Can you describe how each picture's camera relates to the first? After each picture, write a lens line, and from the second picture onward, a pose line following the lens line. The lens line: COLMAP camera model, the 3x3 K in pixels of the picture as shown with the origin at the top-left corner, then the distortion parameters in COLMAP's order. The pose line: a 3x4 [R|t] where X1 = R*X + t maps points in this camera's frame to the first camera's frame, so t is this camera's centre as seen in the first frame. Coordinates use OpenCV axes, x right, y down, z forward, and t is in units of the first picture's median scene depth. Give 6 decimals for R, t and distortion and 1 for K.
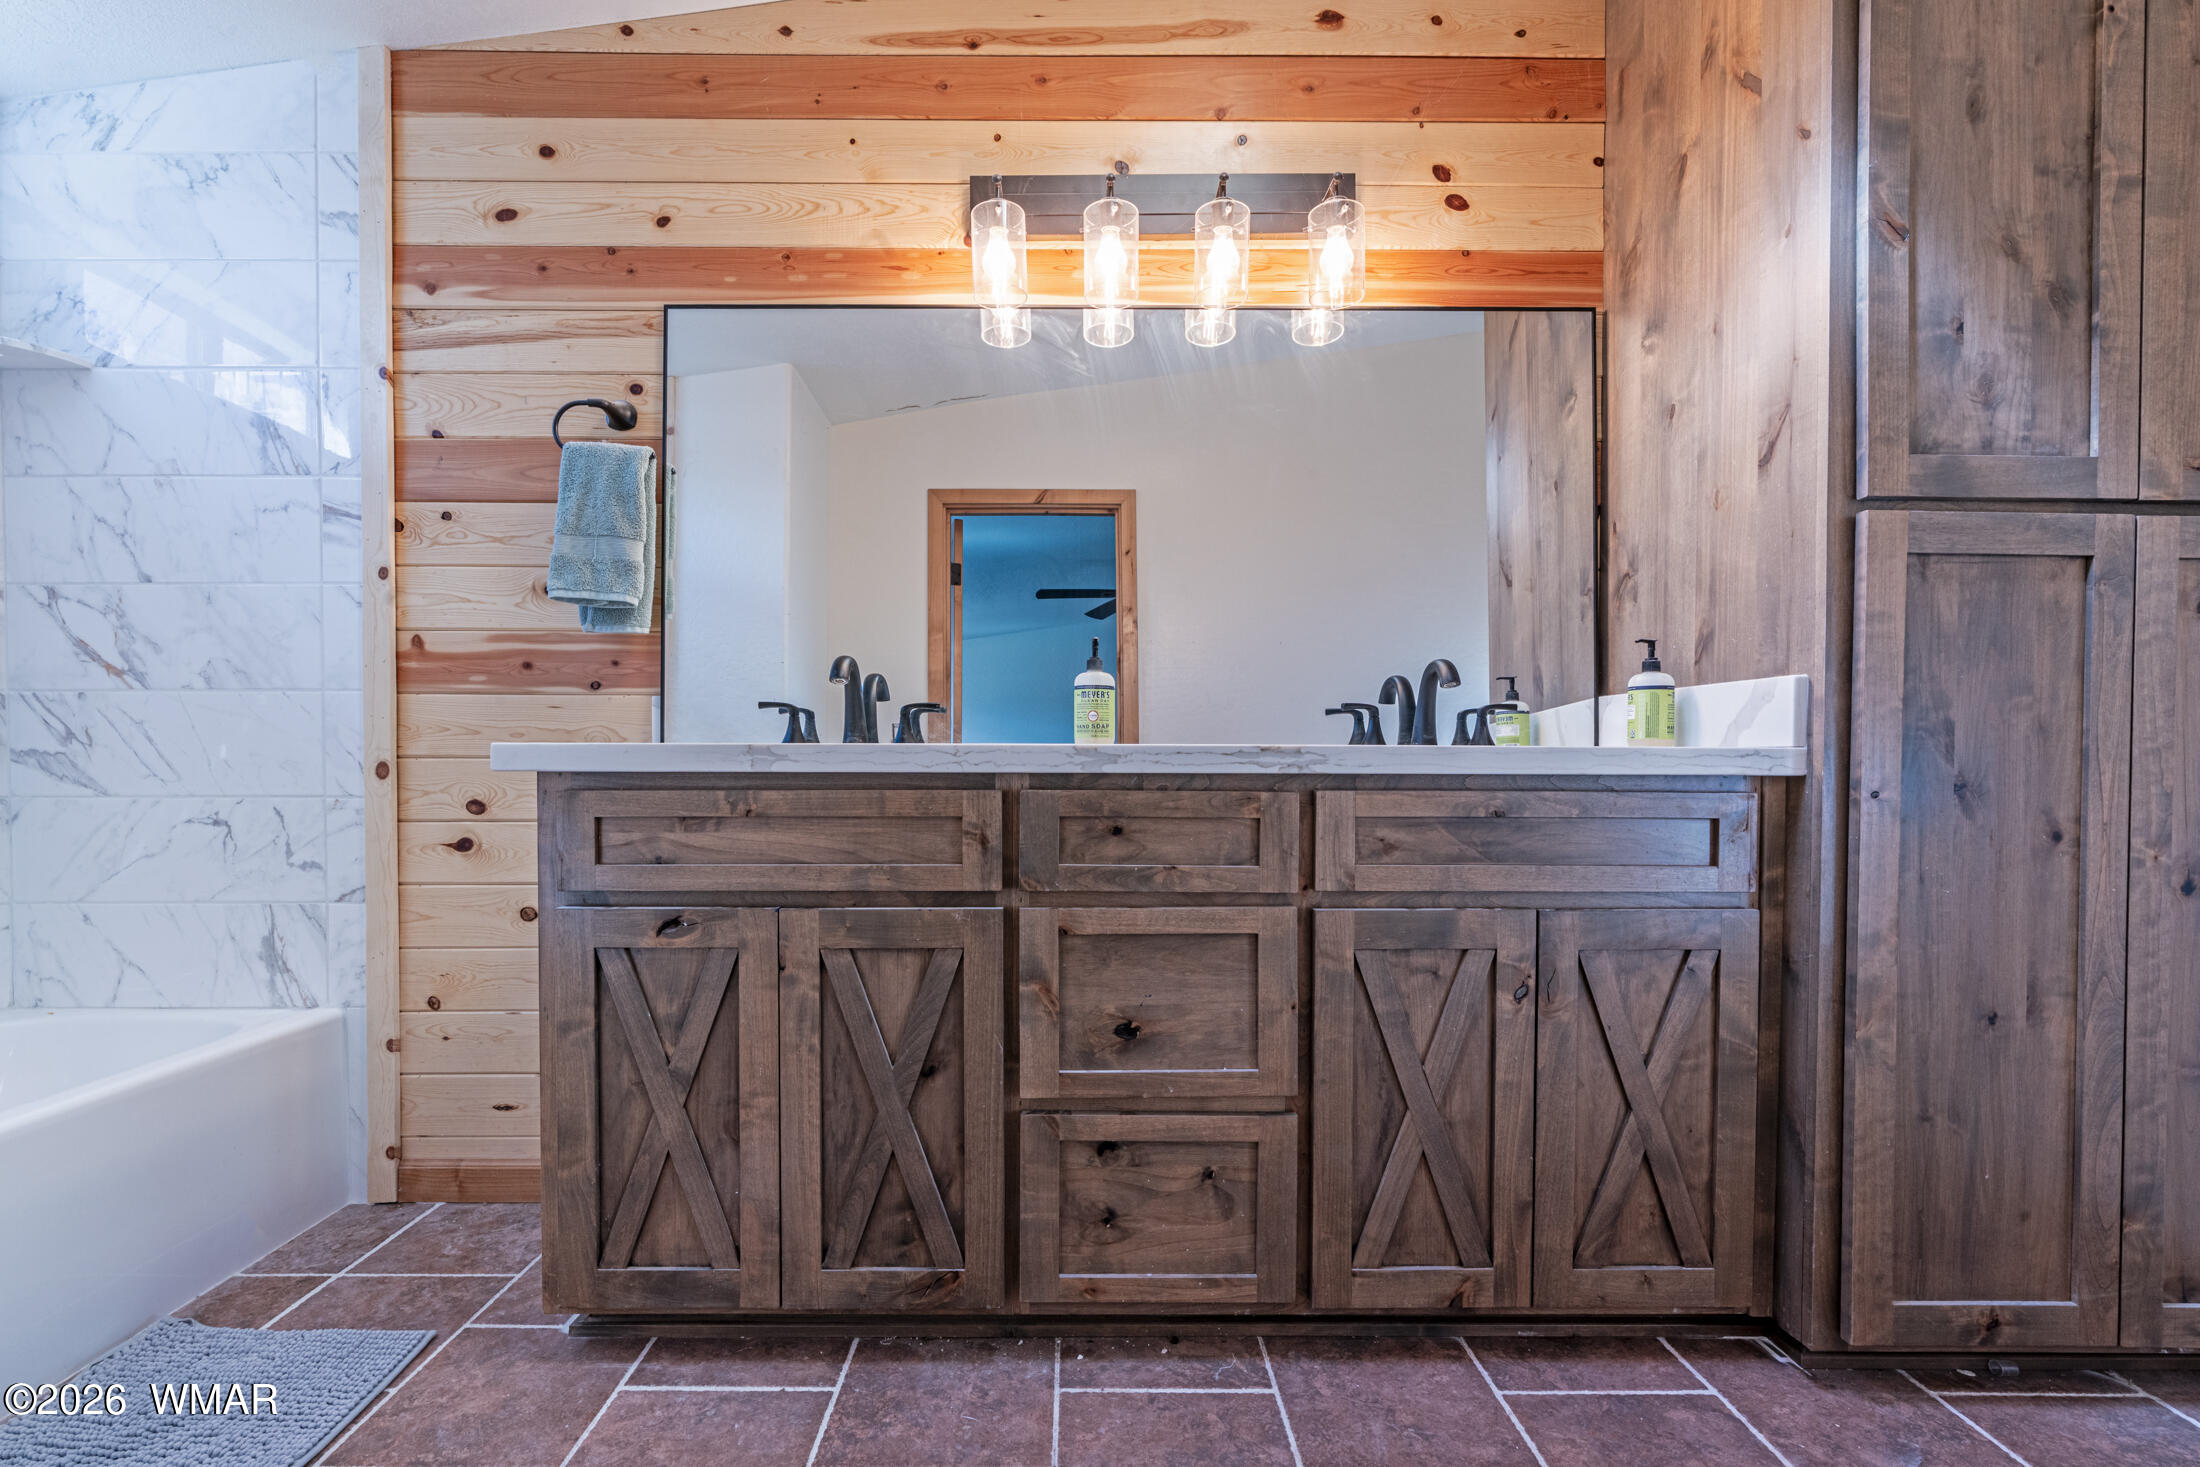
lens RADIAL K [[1009.9, 0, 1087.2], [0, 1009.9, 773.0], [0, 0, 1]] dist [-0.005456, 0.001856]
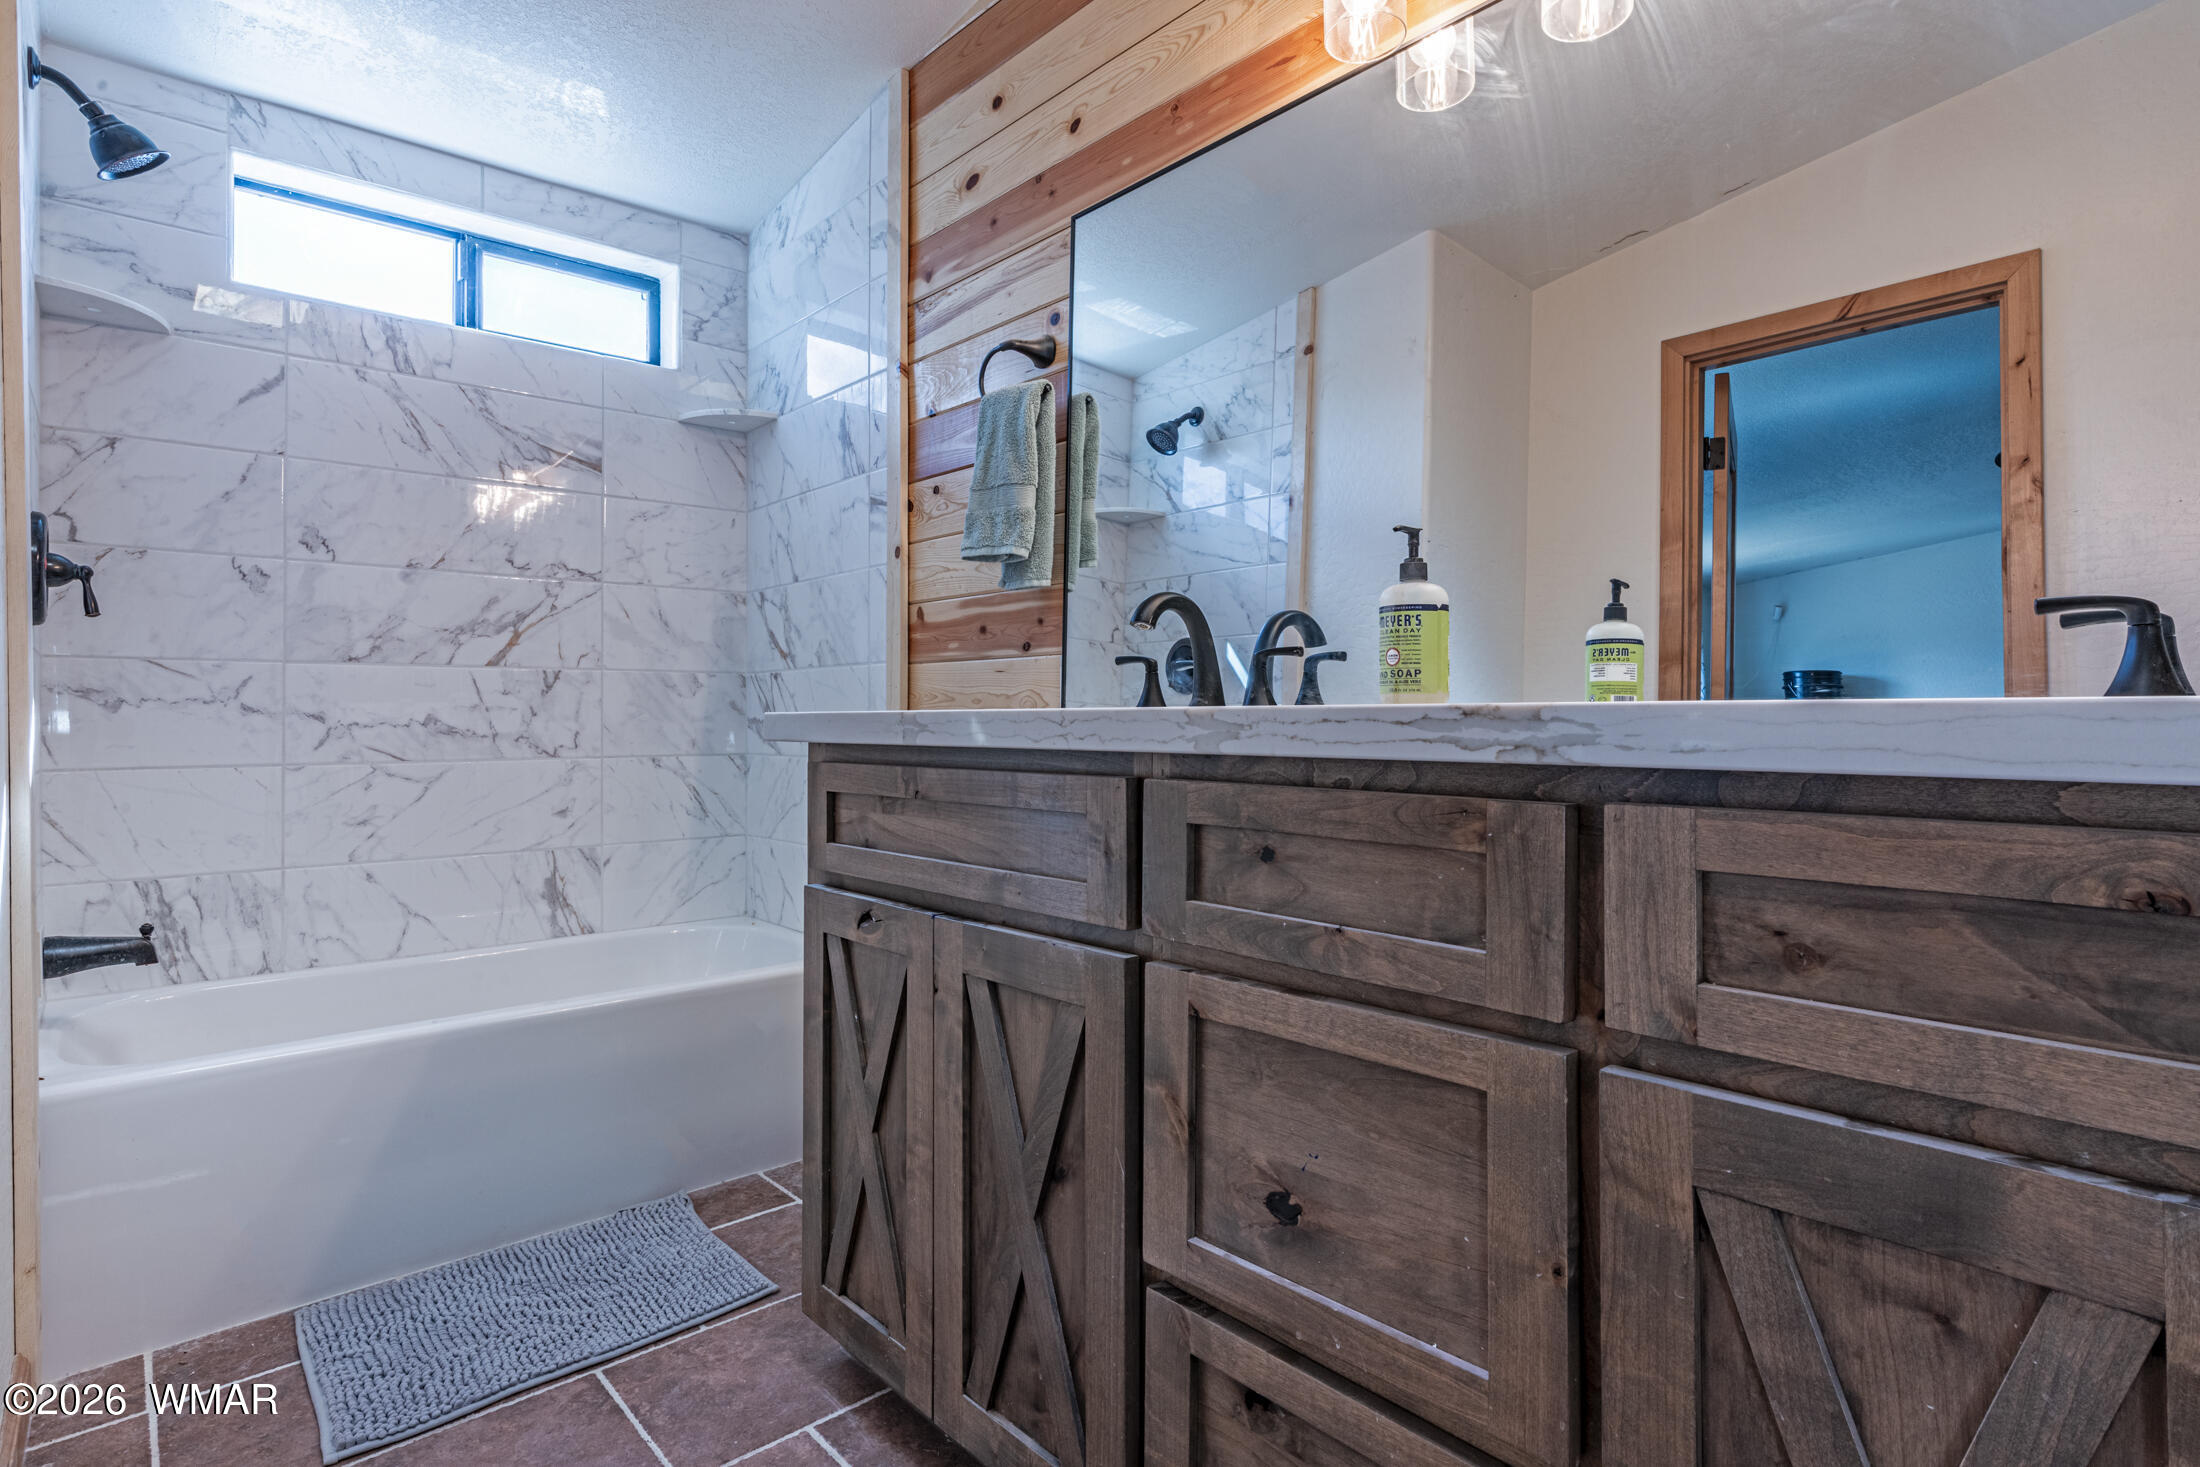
lens RADIAL K [[1129.4, 0, 1102.6], [0, 1129.4, 700.7], [0, 0, 1]] dist [-0.005199, 0.003576]
pose [[0.658498, -0.015369, -0.752426, 0.456286], [-0.007701, 0.999602, -0.027157, -0.012939], [0.752543, 0.023678, 0.658117, 0.496146]]
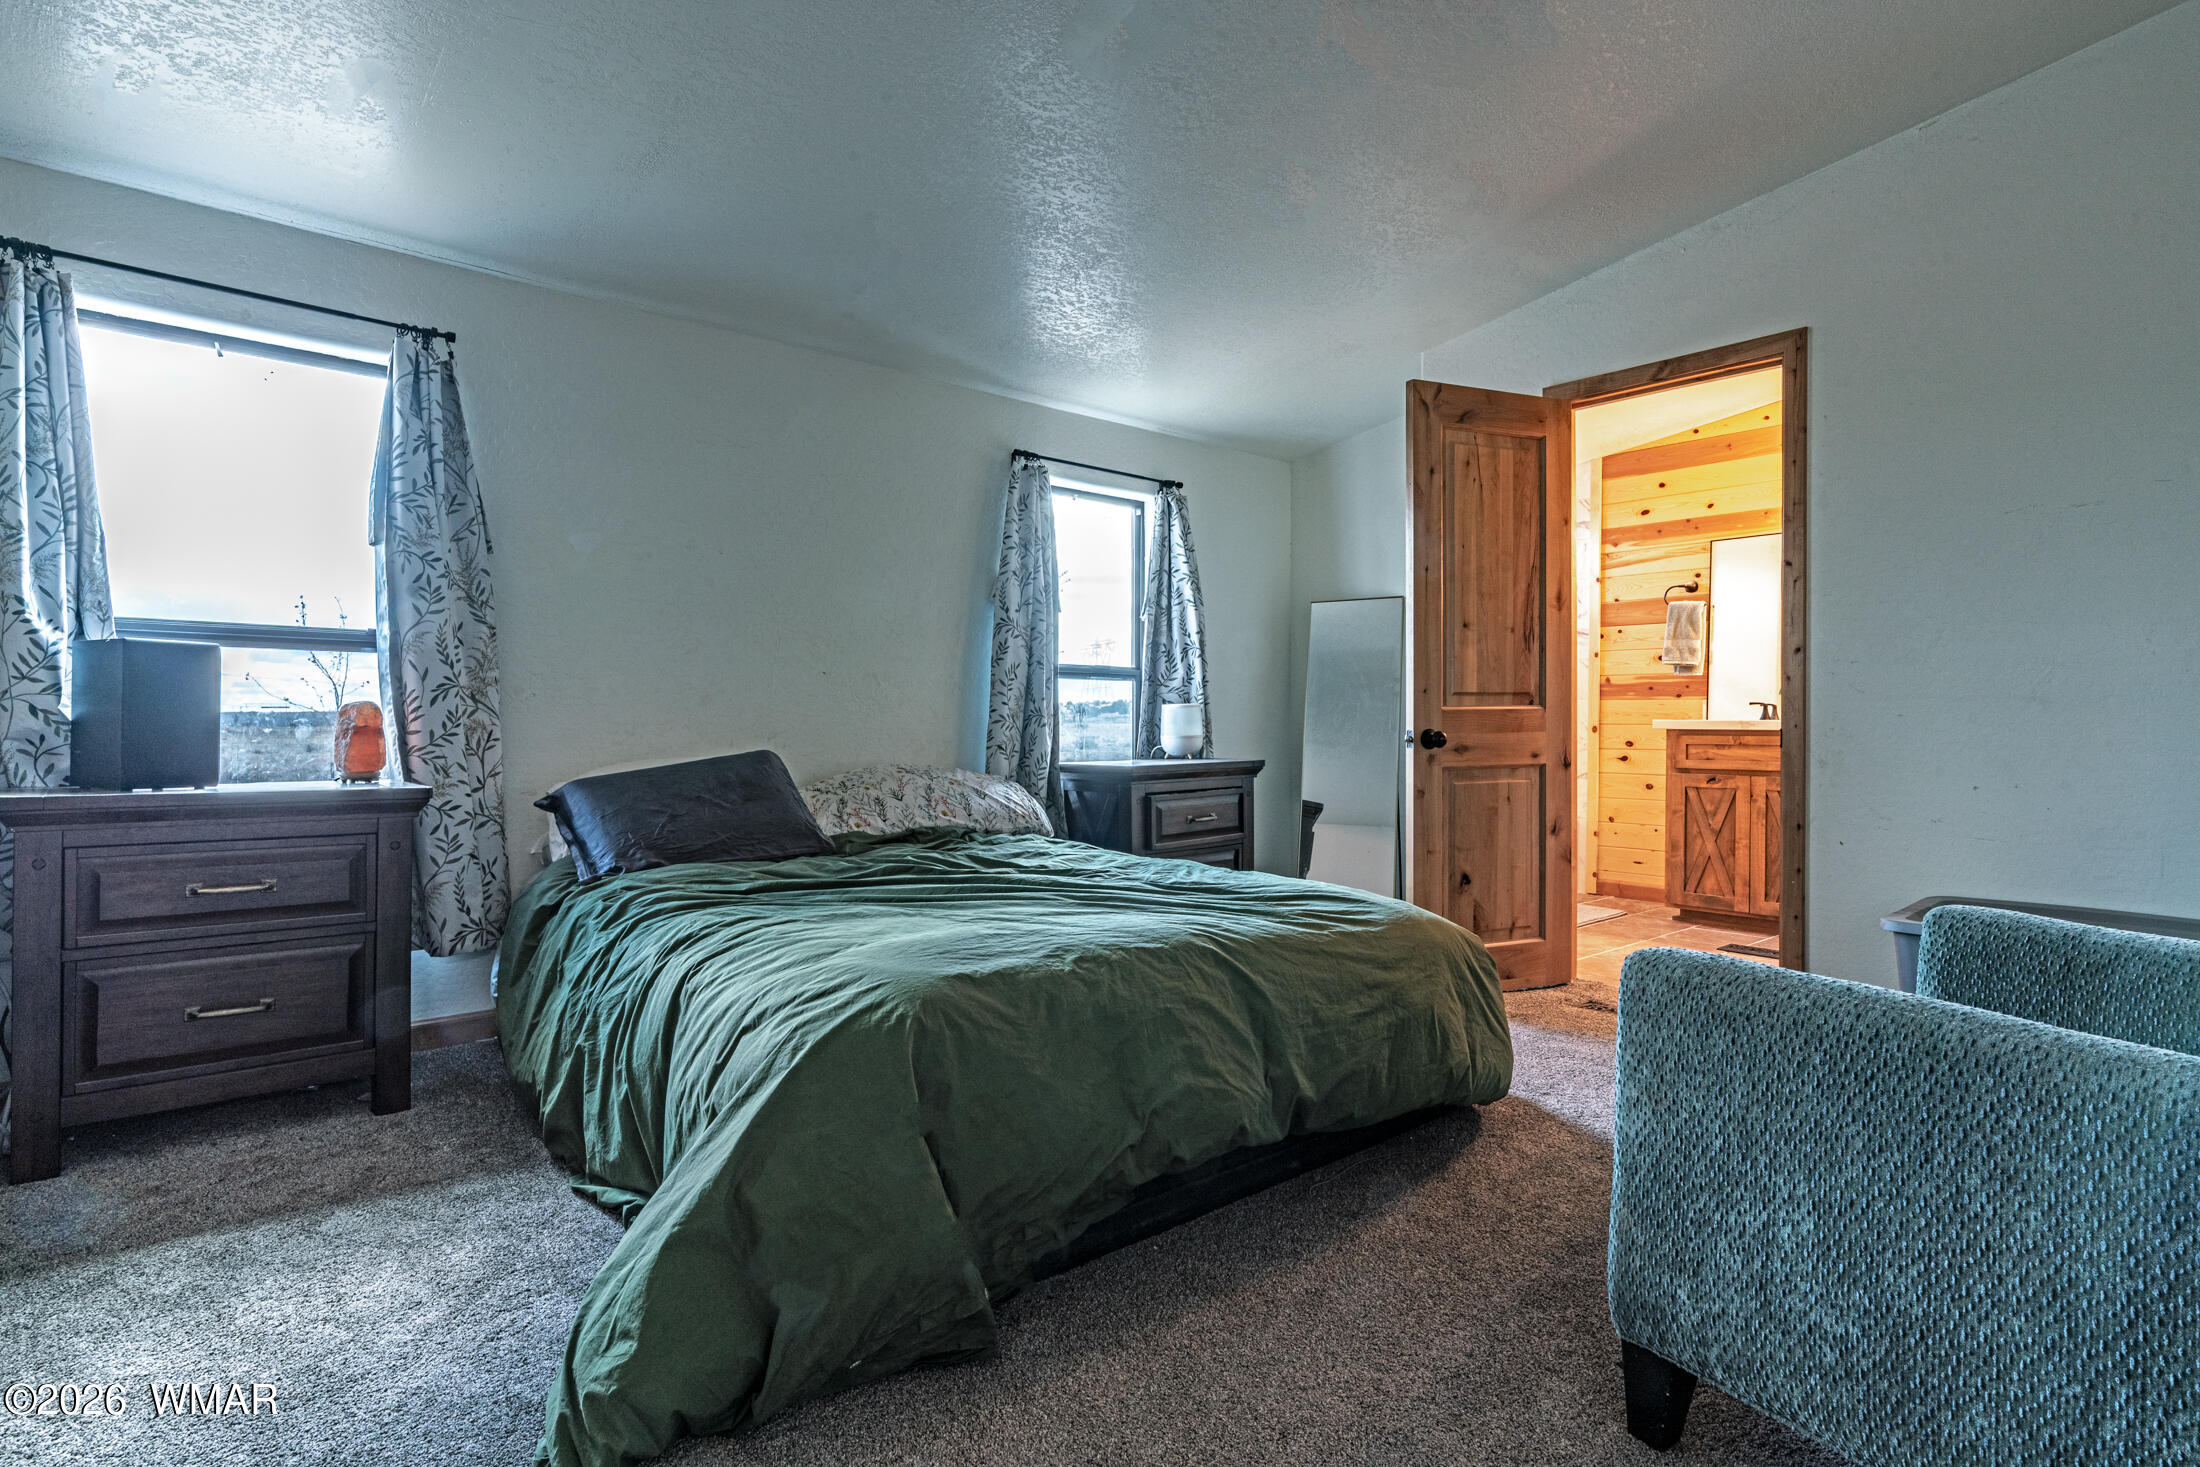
lens RADIAL K [[1129.4, 0, 1092.2], [0, 1129.4, 733.7], [0, 0, 1]] dist [-0.005199, 0.003576]
pose [[0.640949, 0.010729, -0.767508, 0.969487], [-0.018219, 0.999833, -0.001238, 0.049268], [0.767367, 0.014776, 0.641038, -2.540735]]
